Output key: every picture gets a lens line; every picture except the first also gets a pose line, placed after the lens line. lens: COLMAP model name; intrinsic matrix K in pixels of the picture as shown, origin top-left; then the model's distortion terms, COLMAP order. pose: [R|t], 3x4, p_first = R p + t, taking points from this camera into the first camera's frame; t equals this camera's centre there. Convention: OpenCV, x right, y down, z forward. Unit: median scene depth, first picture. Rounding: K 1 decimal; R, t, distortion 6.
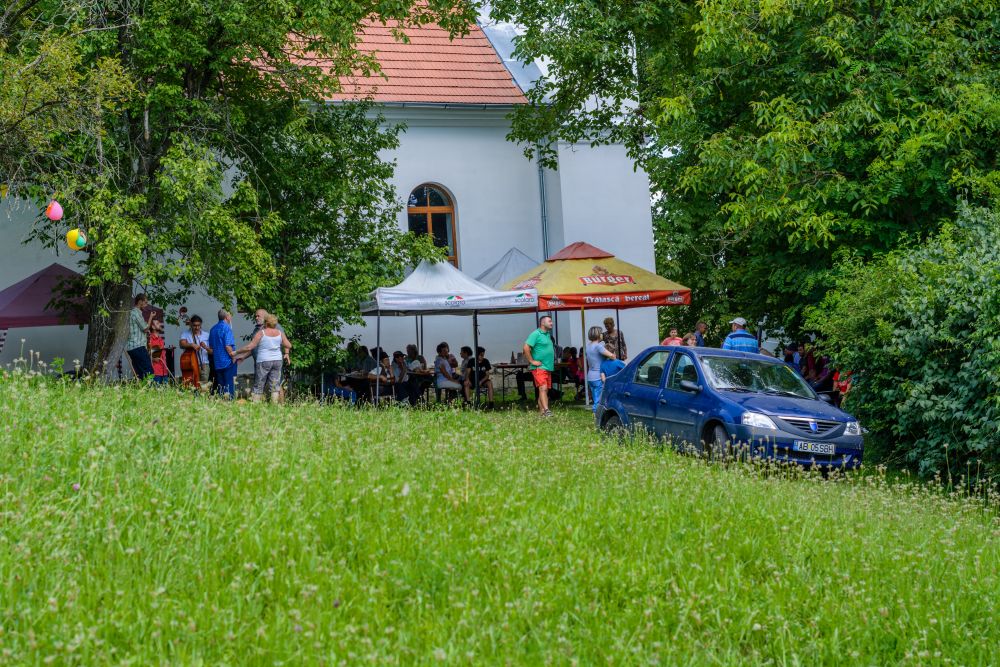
lens RADIAL K [[2481.6, 0, 500.0], [0, 2481.6, 333.5], [0, 0, 1]] dist [0.036721, 0.168281]
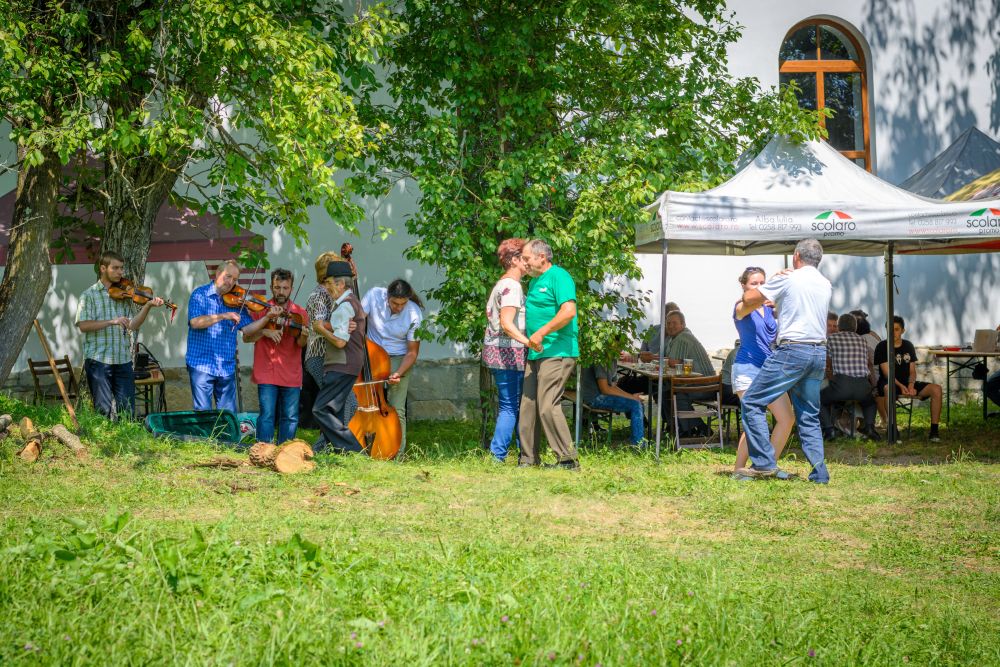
lens RADIAL K [[2481.6, 0, 500.0], [0, 2481.6, 333.5], [0, 0, 1]] dist [0.036721, 0.168281]
pose [[0.981946, 0.017088, -0.188390, 0.008021], [-0.013061, 0.999659, 0.022598, -0.002034], [0.188712, -0.019730, 0.981834, 0.516335]]
